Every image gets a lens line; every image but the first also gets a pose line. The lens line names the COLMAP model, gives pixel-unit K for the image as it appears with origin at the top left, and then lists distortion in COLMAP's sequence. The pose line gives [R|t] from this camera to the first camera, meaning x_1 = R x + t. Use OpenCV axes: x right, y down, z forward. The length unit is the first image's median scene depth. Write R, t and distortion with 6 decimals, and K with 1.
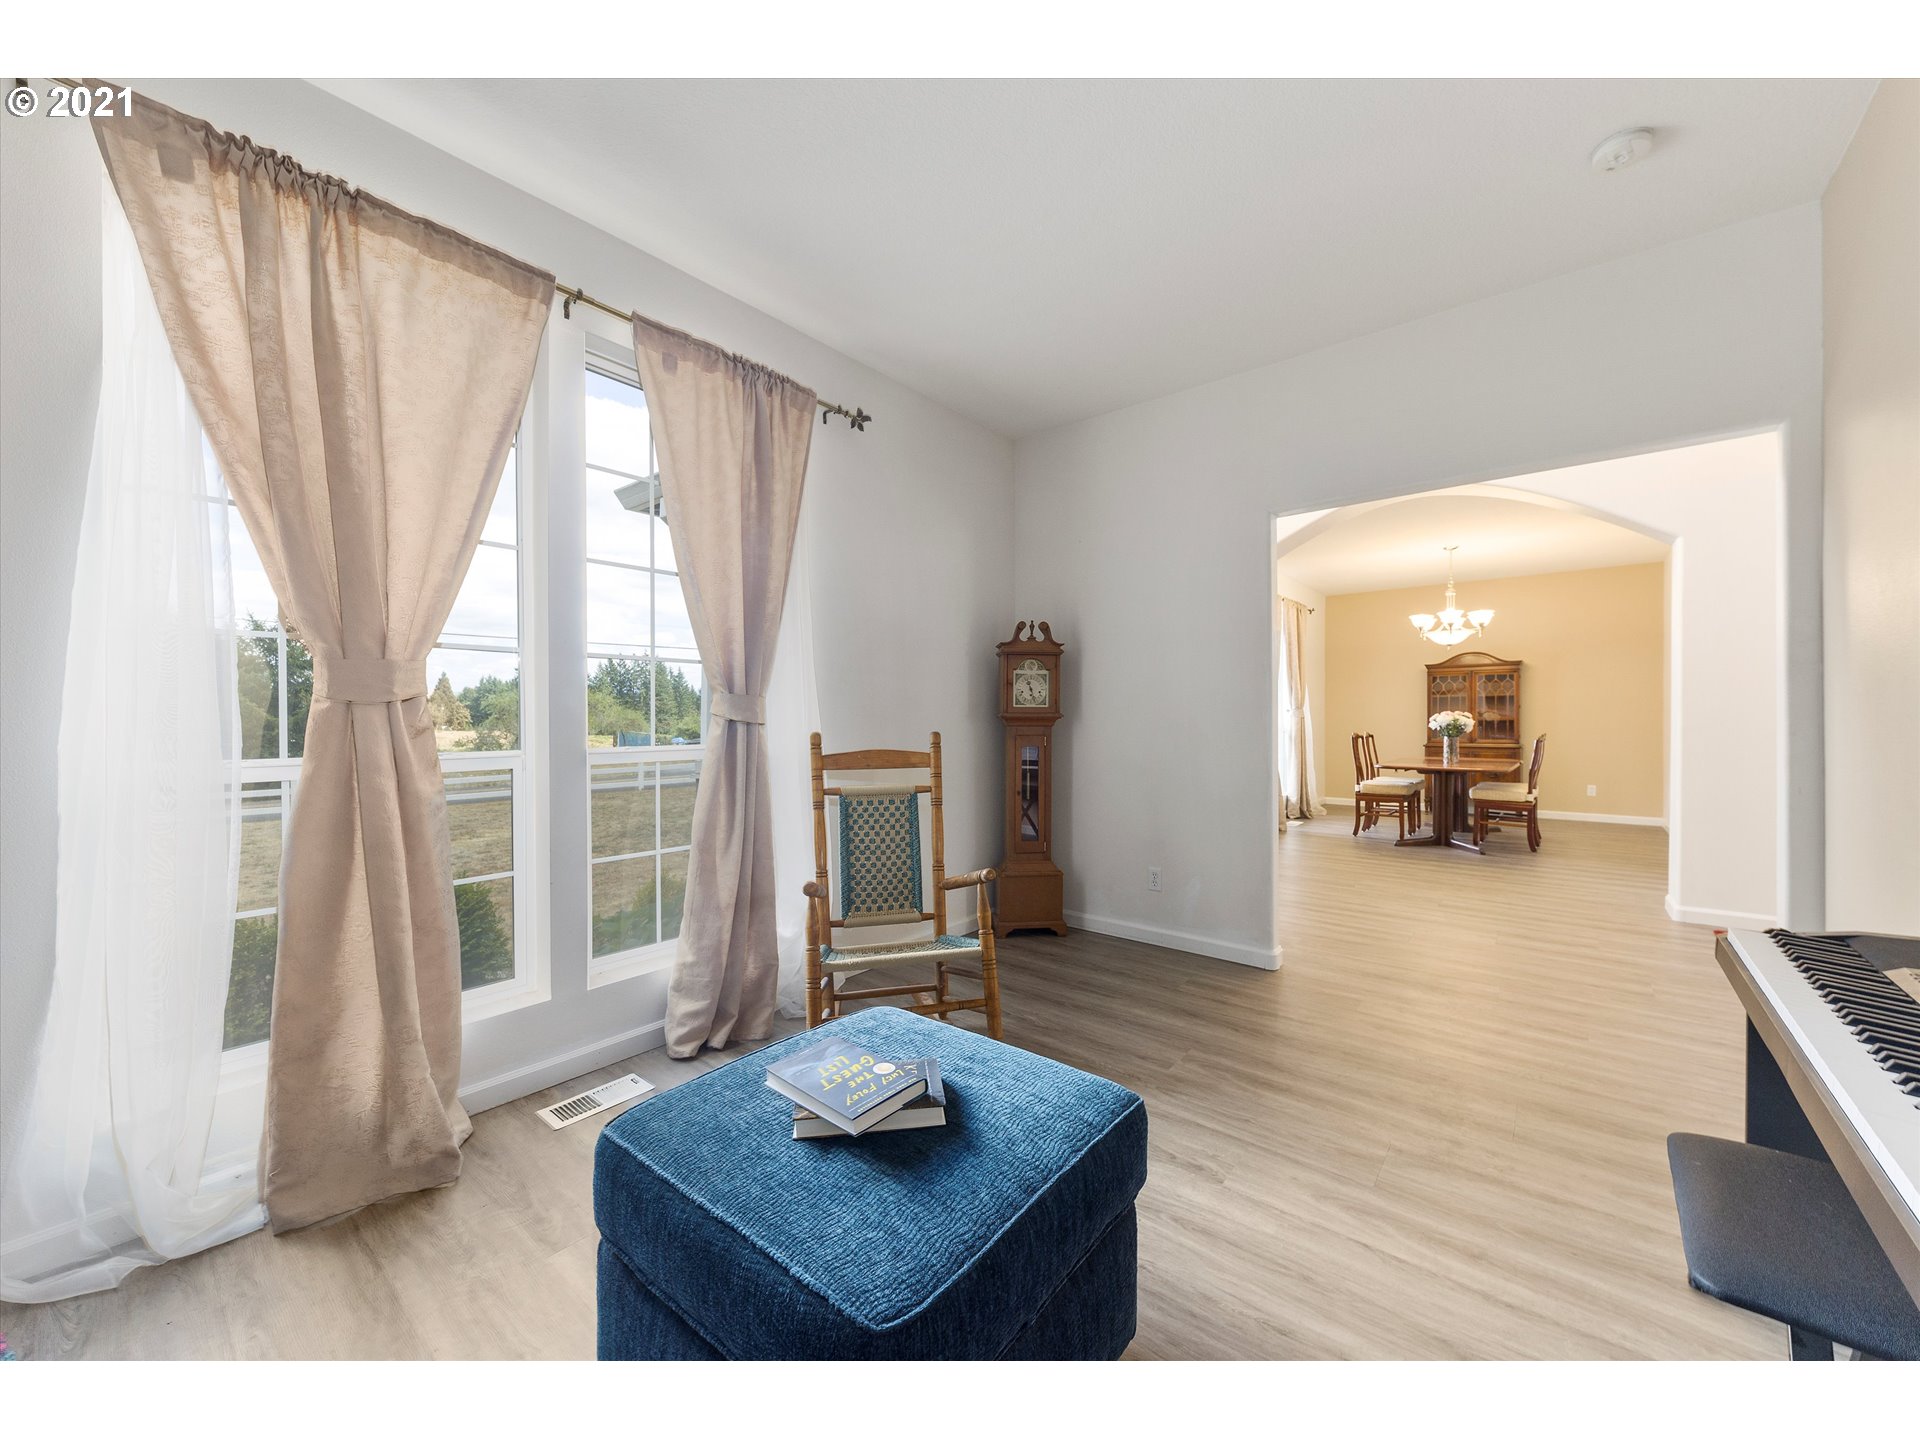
lens RADIAL K [[730.2, 0, 912.1], [0, 730.2, 719.2], [0, 0, 1]] dist [0.000315, -0.000133]
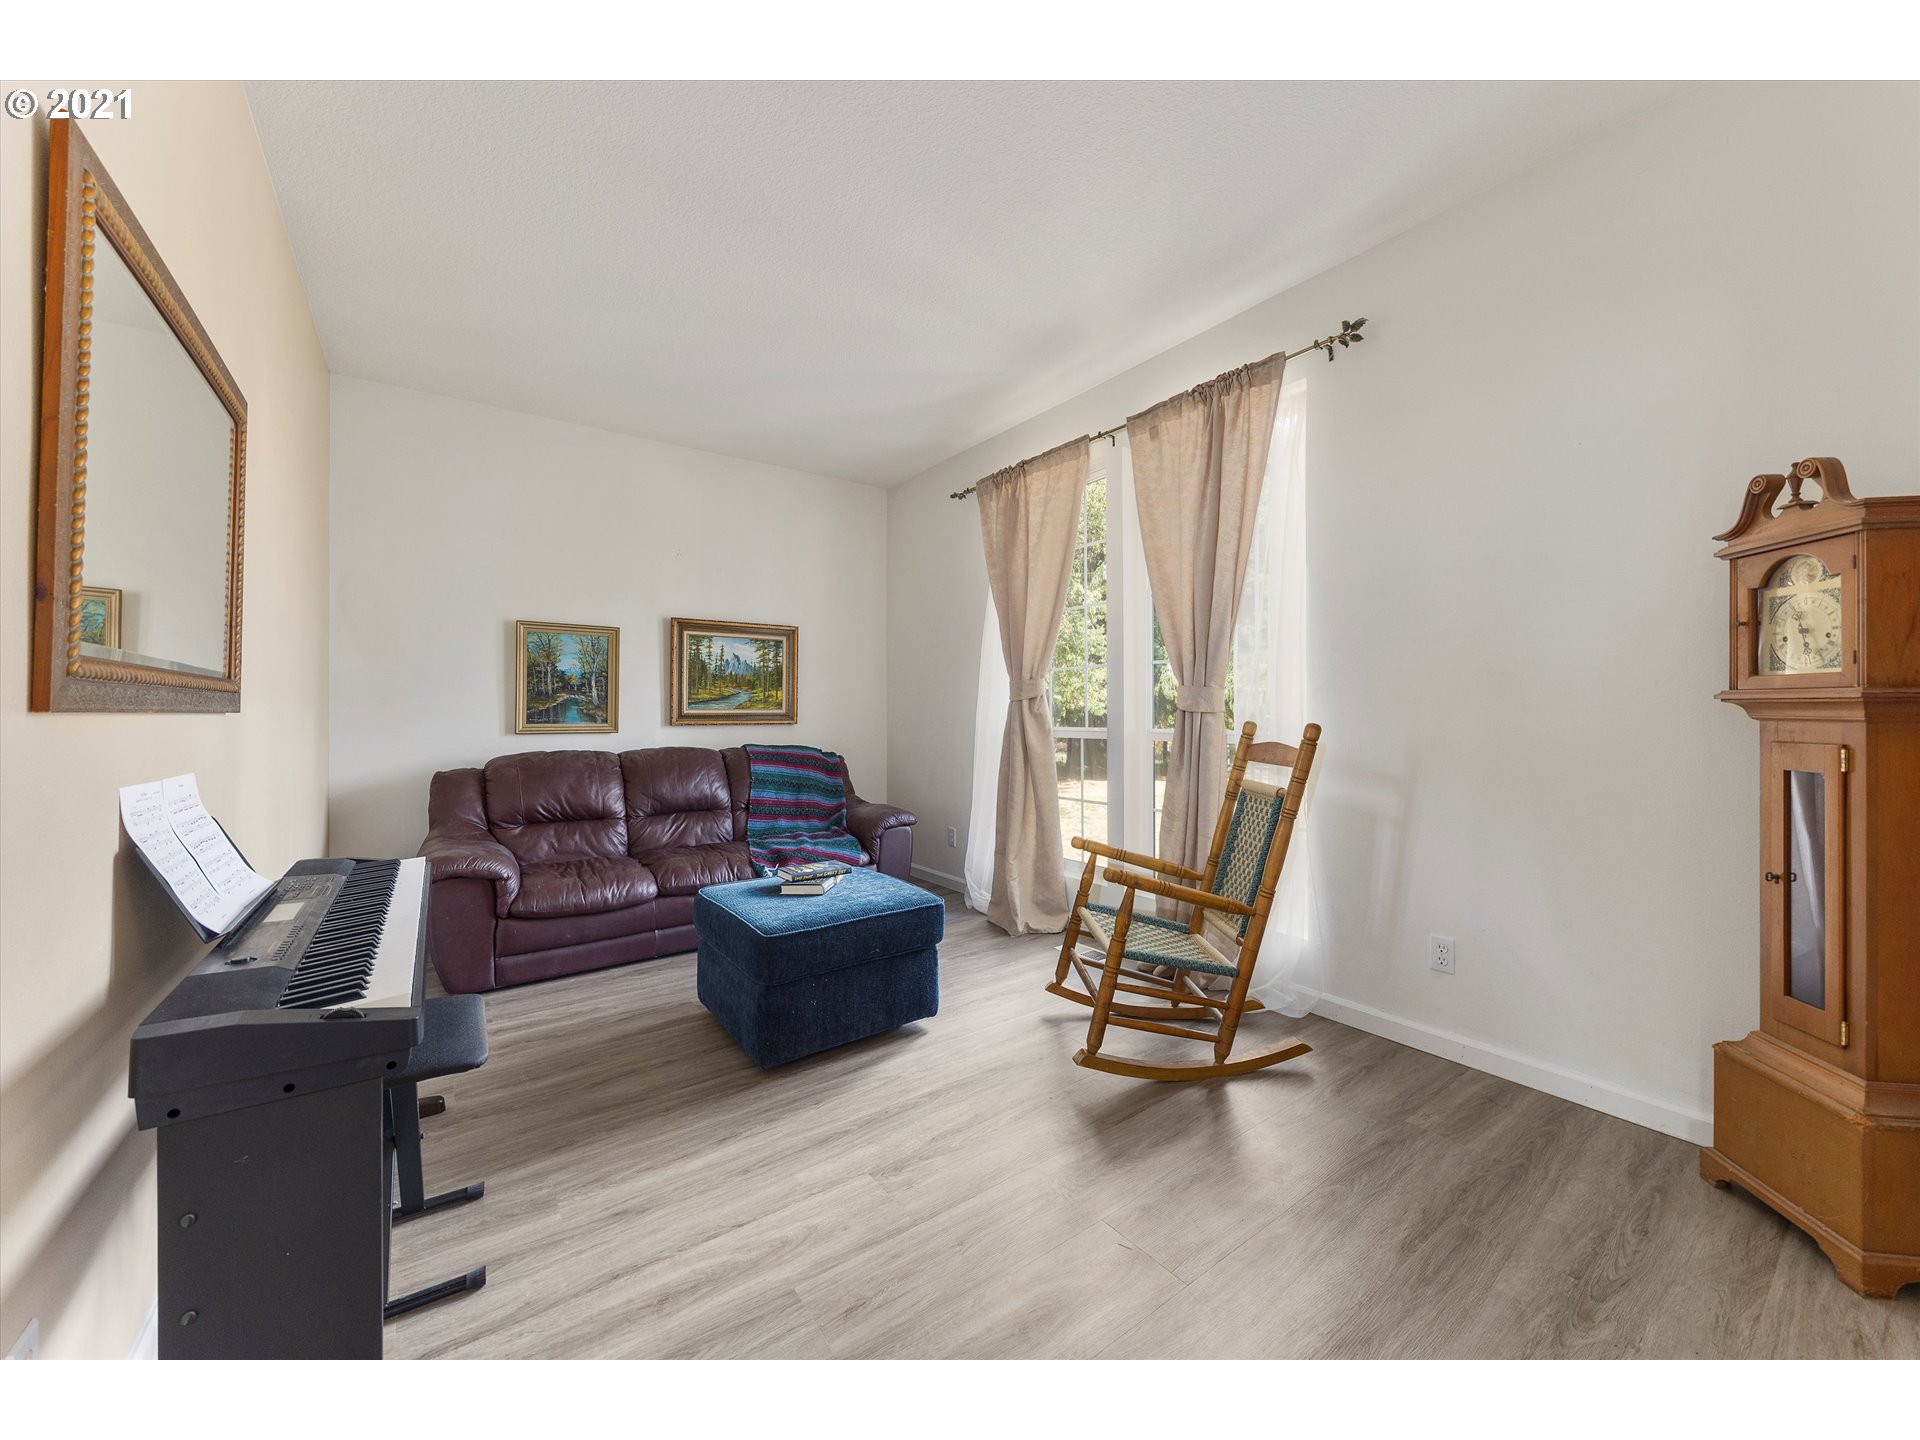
lens RADIAL K [[667.1, 0, 956.8], [0, 667.1, 711.7], [0, 0, 1]] dist [0.001452, -0.000003]
pose [[-0.187018, -0.006043, -0.982338, 0.846543], [-0.006934, 0.999964, -0.004831, 0.011776], [0.982332, 0.005908, -0.187054, 0.840798]]
